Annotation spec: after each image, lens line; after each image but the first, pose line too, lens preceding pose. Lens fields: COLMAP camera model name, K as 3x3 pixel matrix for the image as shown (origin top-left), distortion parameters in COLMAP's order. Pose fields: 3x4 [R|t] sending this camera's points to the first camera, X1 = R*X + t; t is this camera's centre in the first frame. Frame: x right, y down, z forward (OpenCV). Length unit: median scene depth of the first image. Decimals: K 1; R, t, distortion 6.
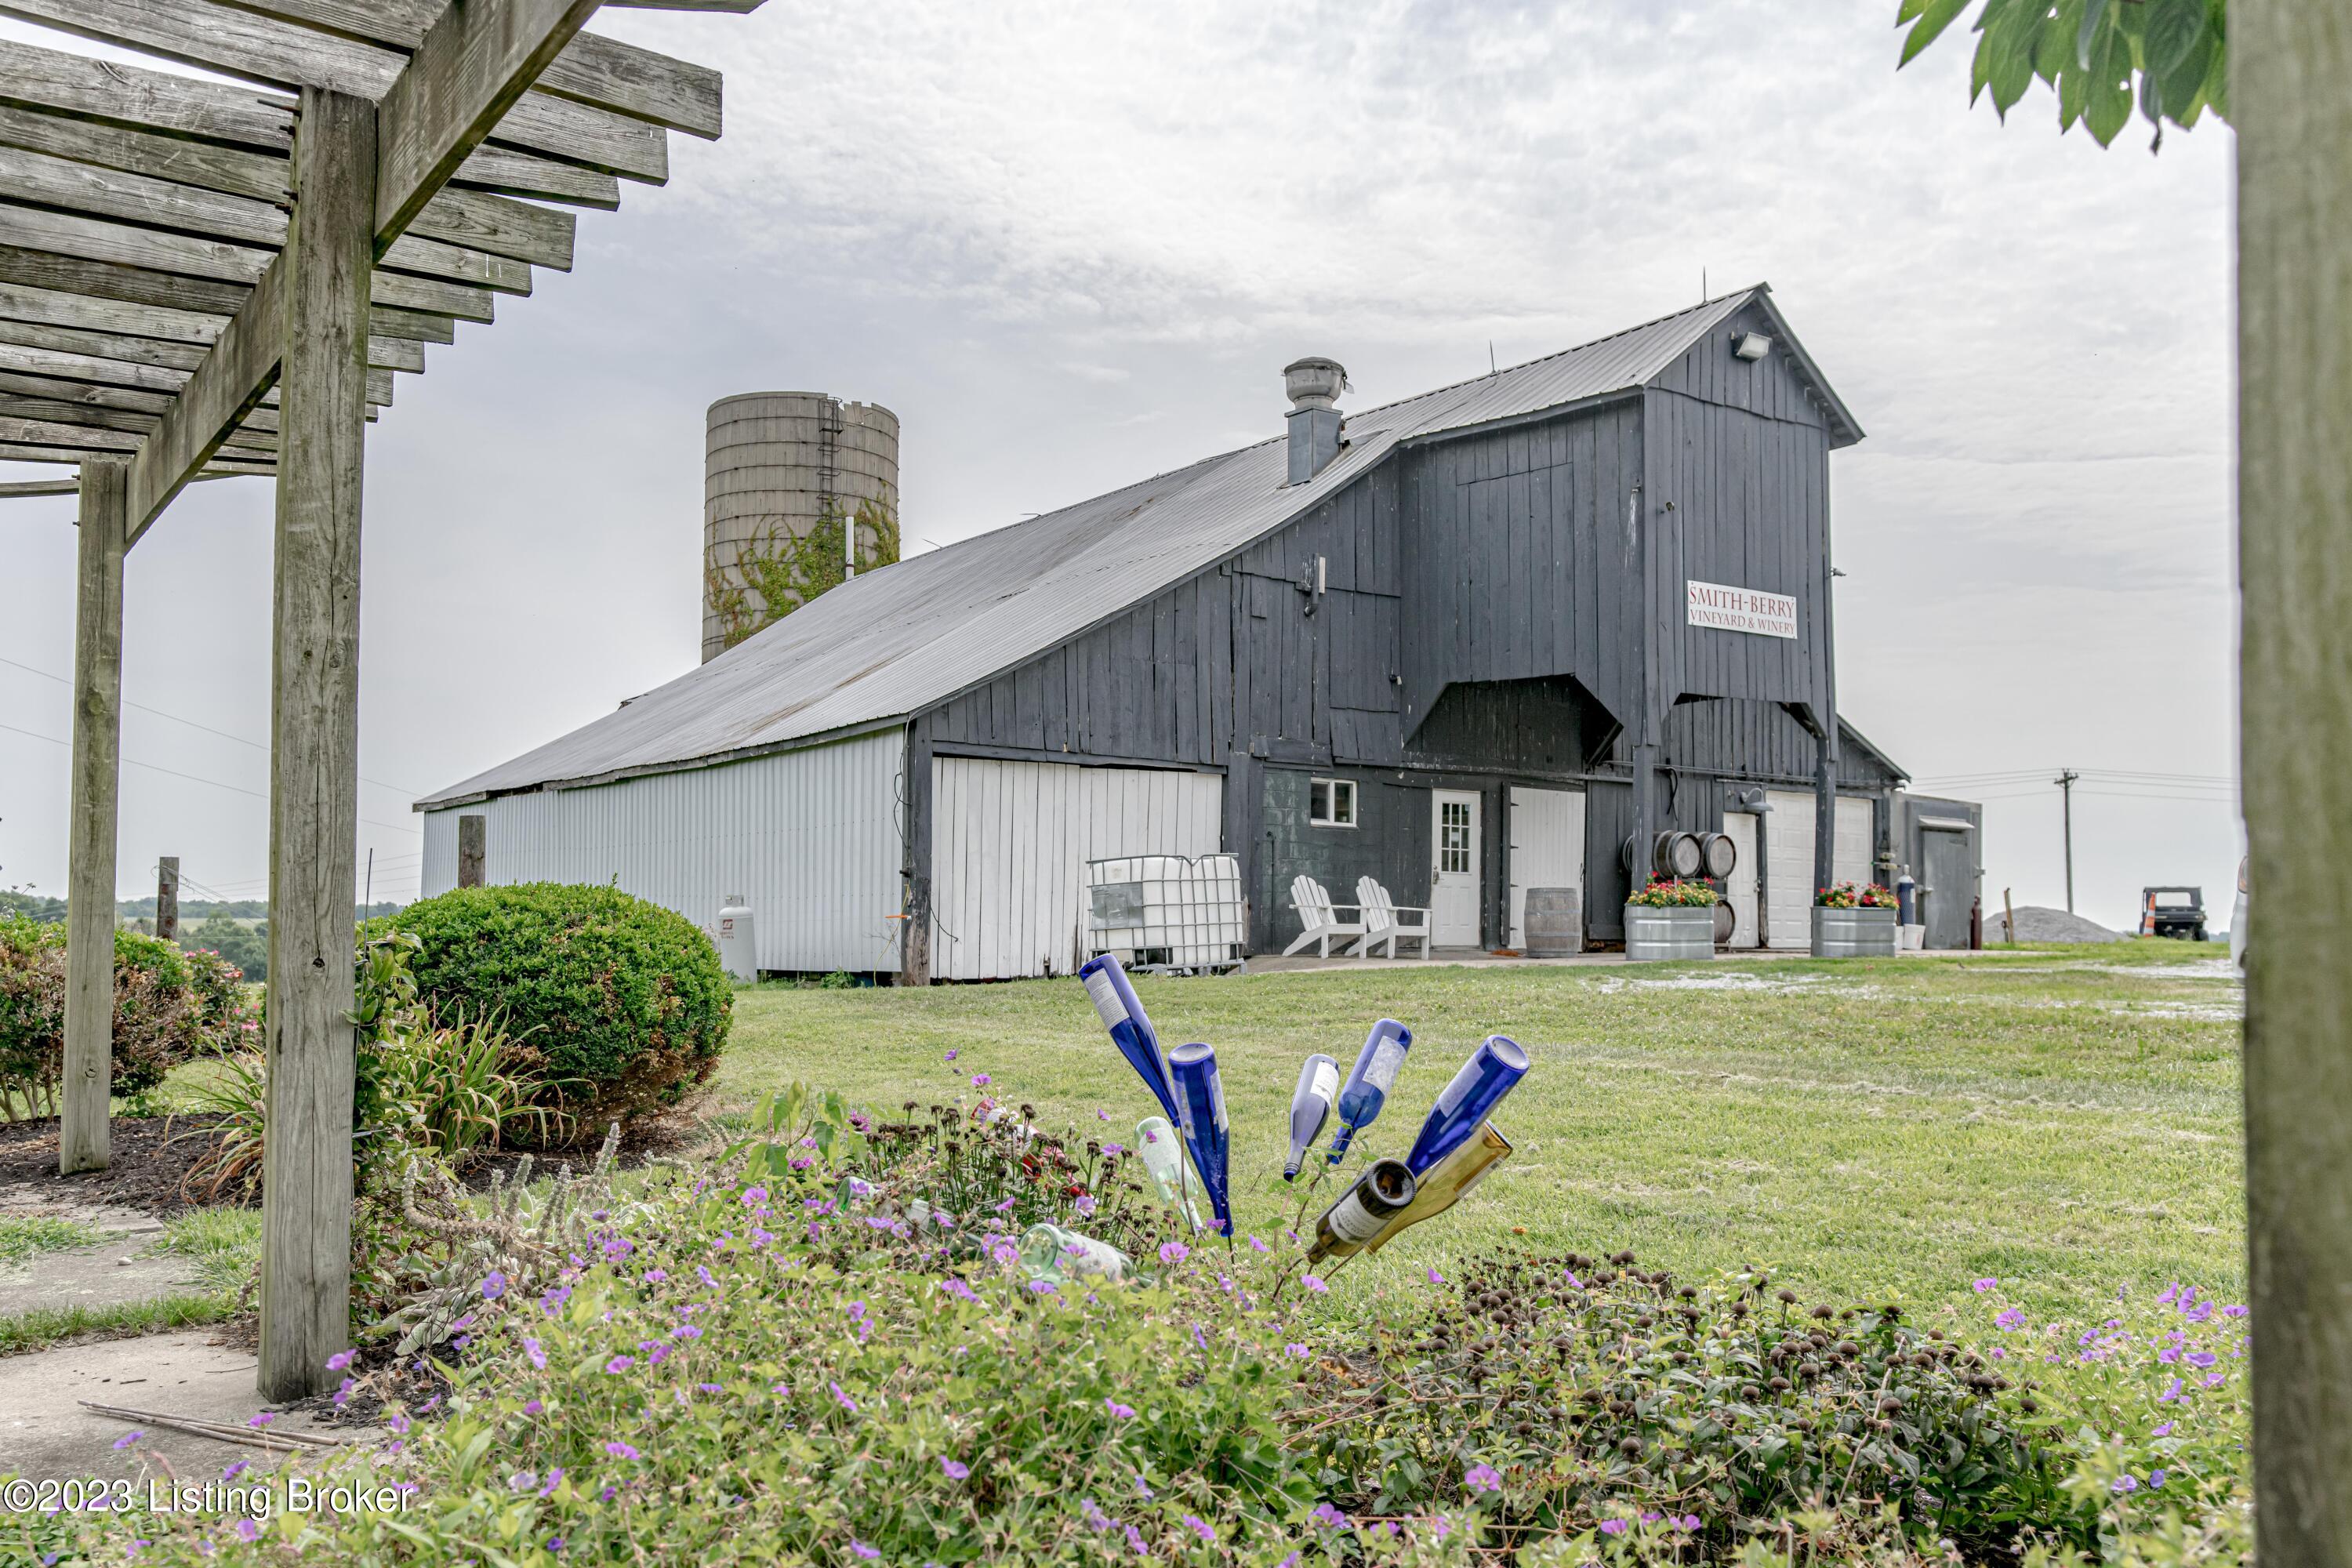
lens RADIAL K [[1609.3, 0, 1170.0], [0, 1609.3, 804.1], [0, 0, 1]] dist [0.006340, 0.000461]
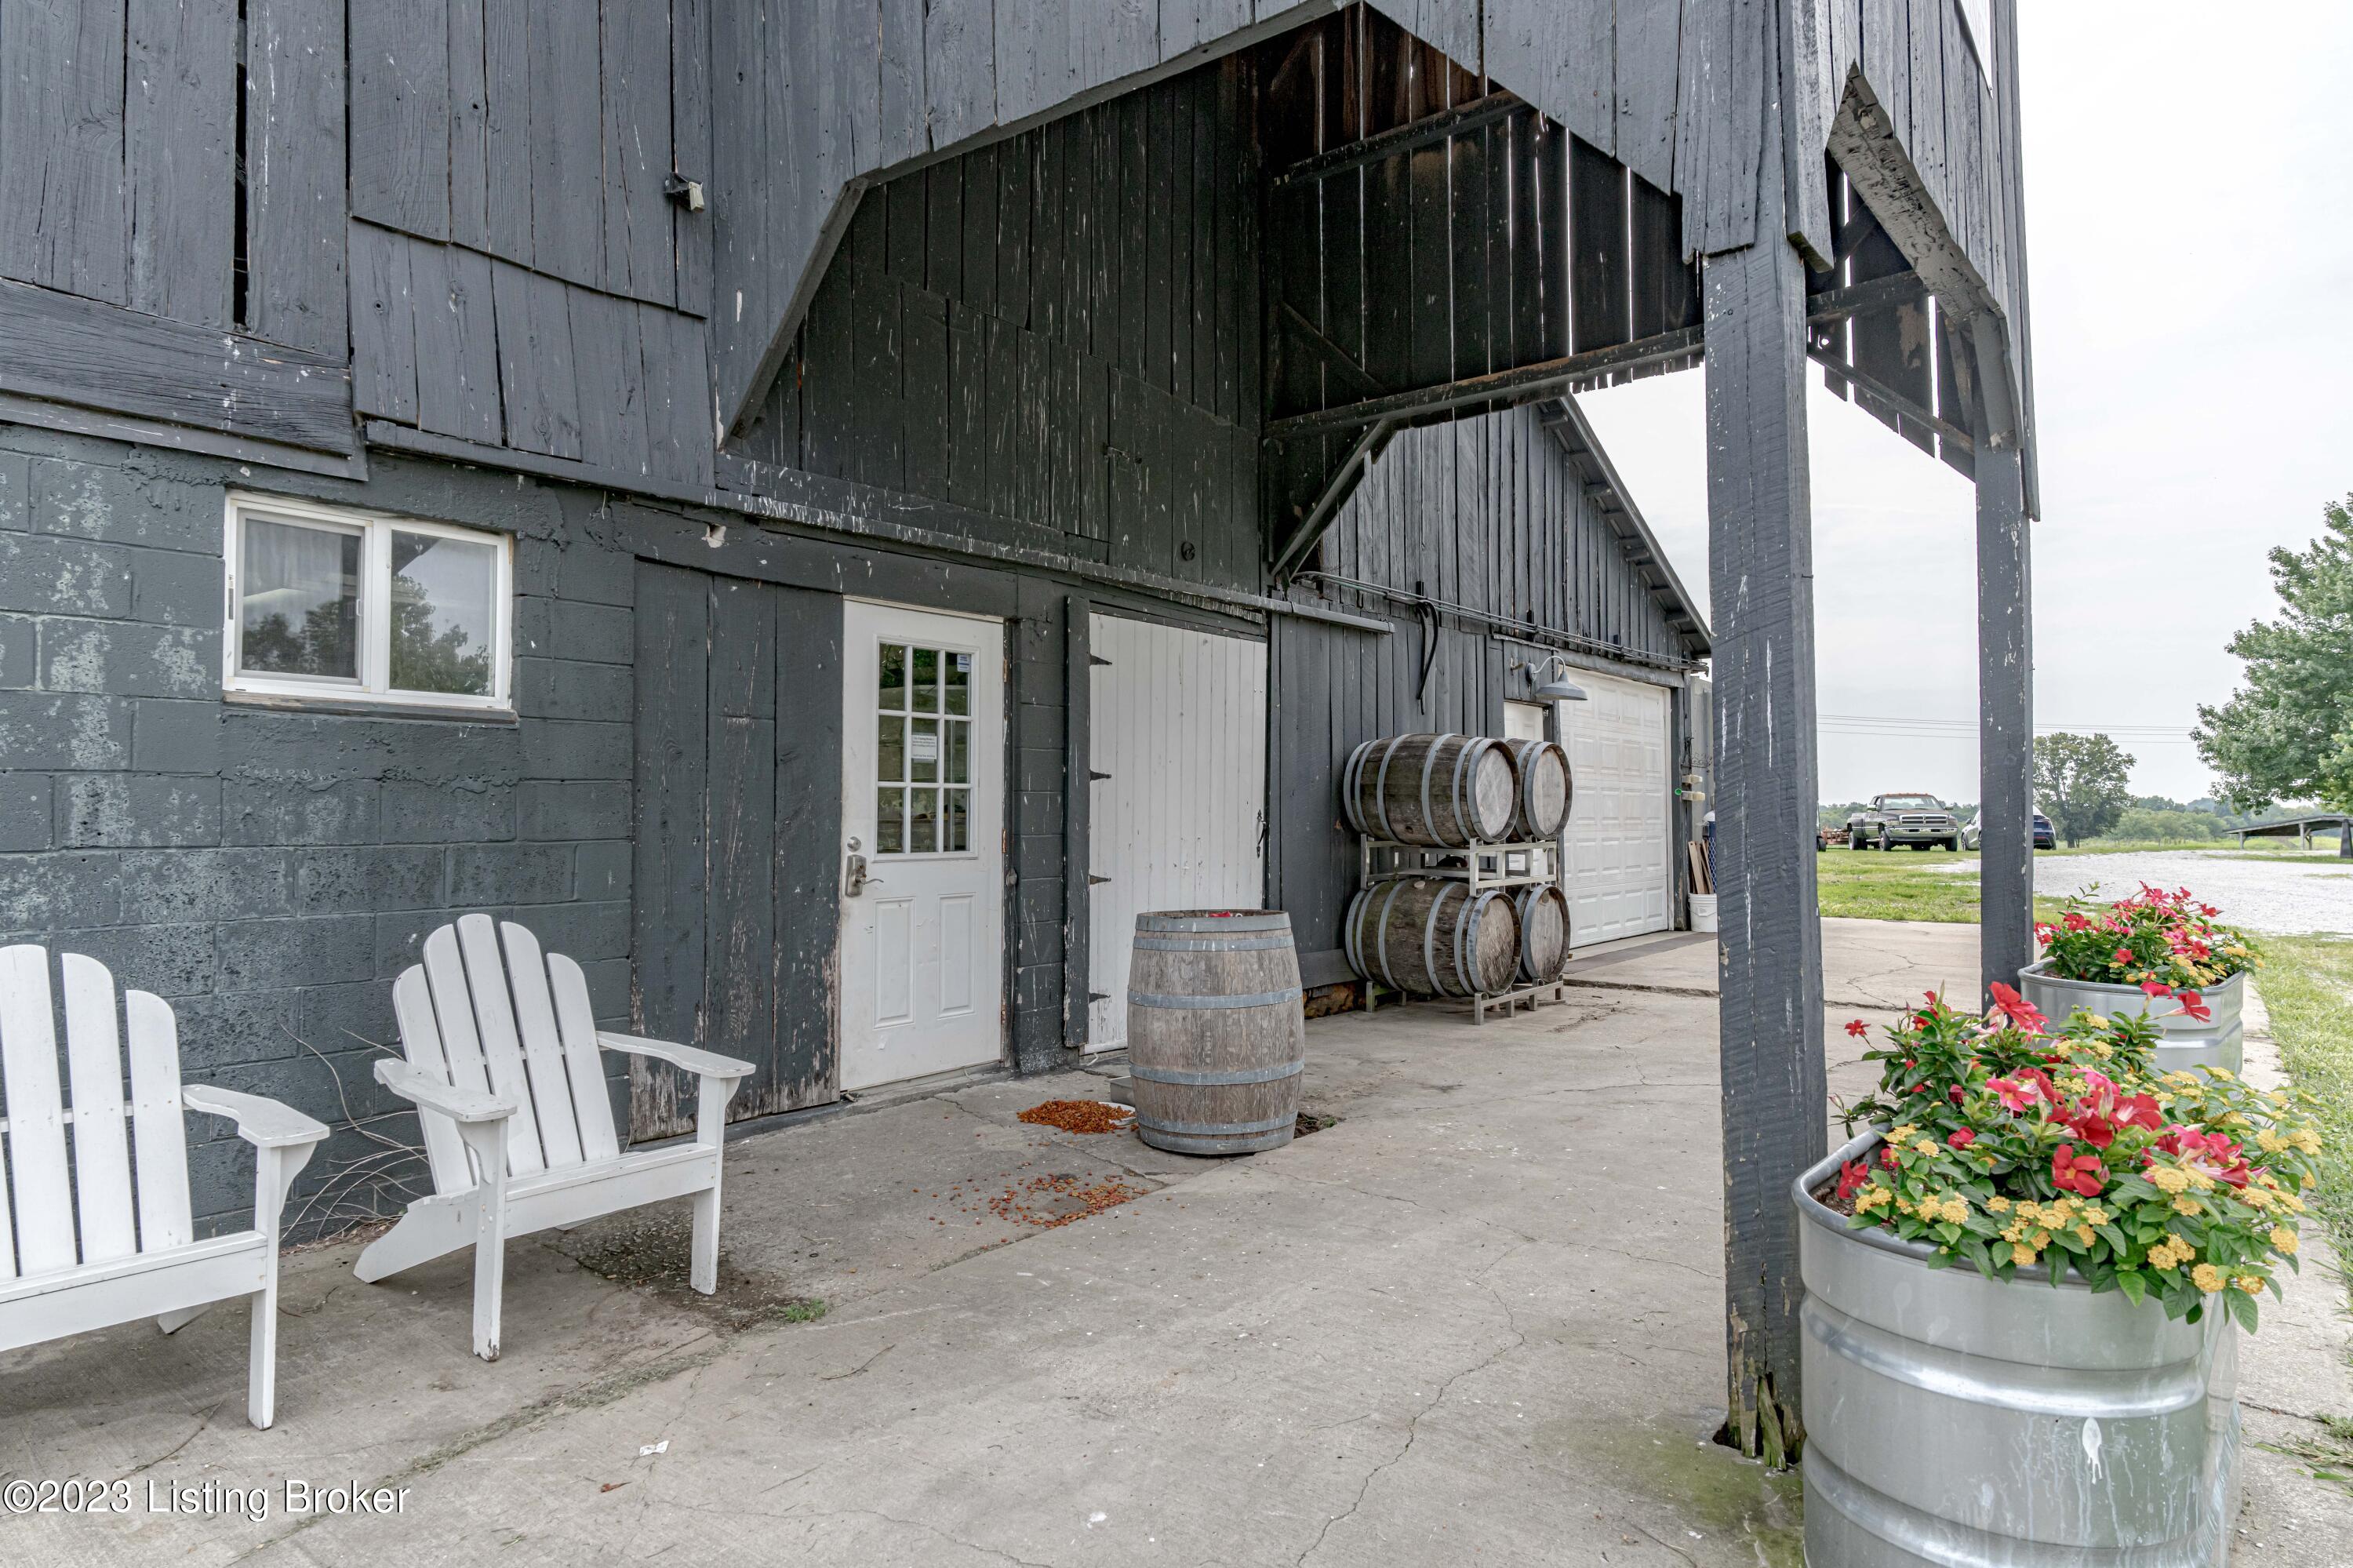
lens RADIAL K [[1342.1, 0, 1177.4], [0, 1342.1, 781.5], [0, 0, 1]] dist [-0.002816, 0.000345]
pose [[0.965673, -0.010594, 0.259543, 0.155343], [-0.000087, 0.999155, 0.041105, 0.015768], [-0.259759, -0.039716, 0.964856, 0.716791]]
